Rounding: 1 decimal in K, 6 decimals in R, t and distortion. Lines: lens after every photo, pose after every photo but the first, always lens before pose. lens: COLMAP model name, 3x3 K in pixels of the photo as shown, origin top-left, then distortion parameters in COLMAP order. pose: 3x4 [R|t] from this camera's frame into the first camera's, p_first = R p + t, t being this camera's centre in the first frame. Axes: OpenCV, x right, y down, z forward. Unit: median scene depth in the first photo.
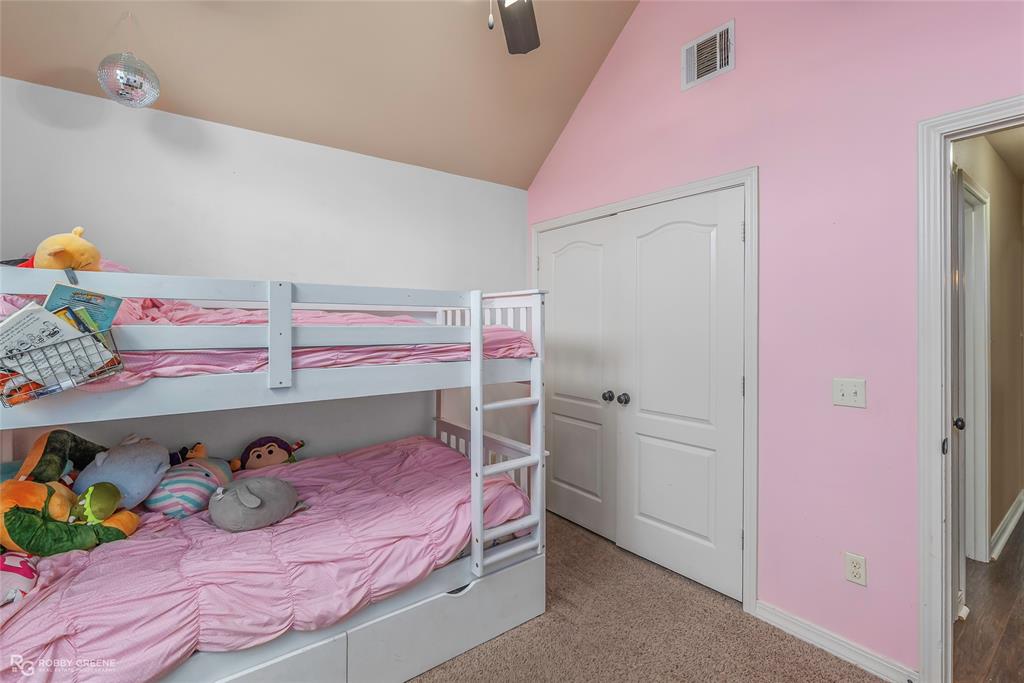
lens RADIAL K [[468.4, 0, 510.2], [0, 468.4, 334.5], [0, 0, 1]] dist [-0.005314, 0.000617]
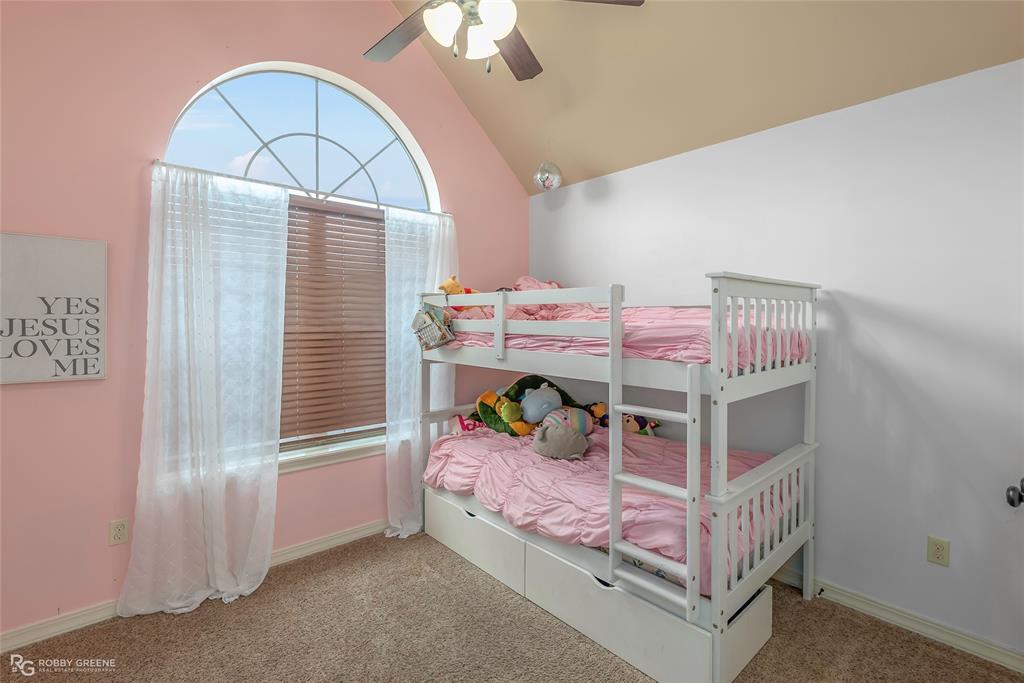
lens RADIAL K [[468.4, 0, 511.7], [0, 468.4, 332.2], [0, 0, 1]] dist [-0.005314, 0.000617]
pose [[0.084551, 0.029328, -0.995987, 0.942582], [-0.023094, 0.999356, 0.027467, -0.018221], [0.996151, 0.020679, 0.085174, 0.771672]]
